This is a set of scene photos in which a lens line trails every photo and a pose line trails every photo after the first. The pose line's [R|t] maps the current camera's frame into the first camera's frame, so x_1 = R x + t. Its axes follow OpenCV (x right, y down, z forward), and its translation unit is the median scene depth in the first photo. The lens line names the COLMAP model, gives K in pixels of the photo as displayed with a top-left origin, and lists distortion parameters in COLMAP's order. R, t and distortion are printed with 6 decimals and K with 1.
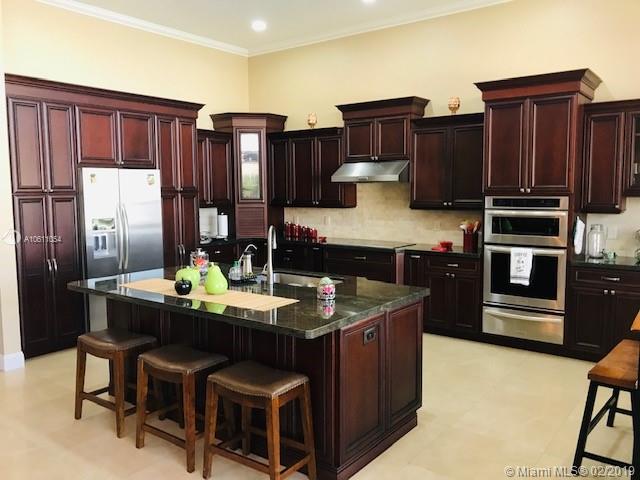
lens RADIAL K [[523.2, 0, 319.3], [0, 523.2, 241.7], [0, 0, 1]] dist [0.036470, -0.065081]
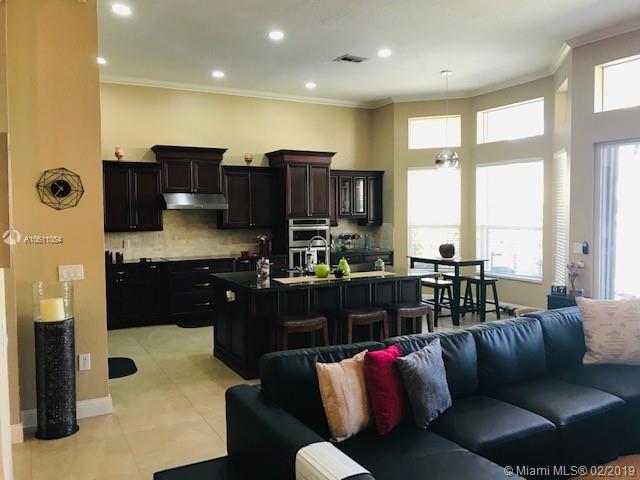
lens RADIAL K [[523.2, 0, 319.8], [0, 523.2, 237.0], [0, 0, 1]] dist [0.036470, -0.065081]
pose [[0.403816, -0.040581, 0.913940, -1.031644], [0.098246, 0.995162, 0.000778, -0.019507], [-0.909550, 0.089477, 0.405849, 0.228360]]
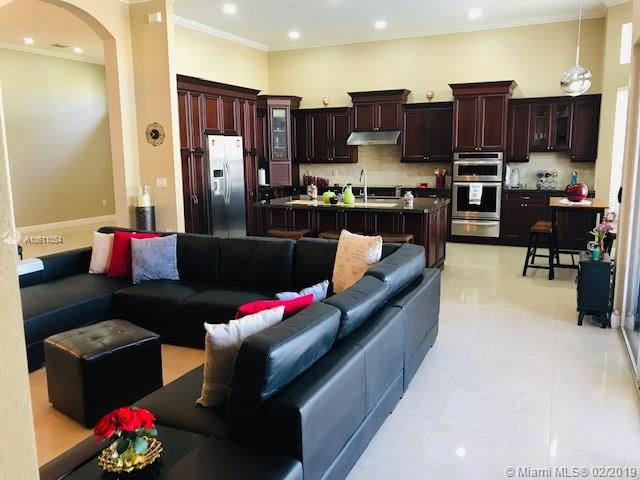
lens RADIAL K [[523.2, 0, 319.8], [0, 523.2, 241.3], [0, 0, 1]] dist [0.036470, -0.065081]
pose [[0.976531, -0.039996, 0.211631, -0.419693], [0.026767, 0.997525, 0.065014, 0.066464], [-0.213707, -0.057824, 0.975185, -0.498165]]
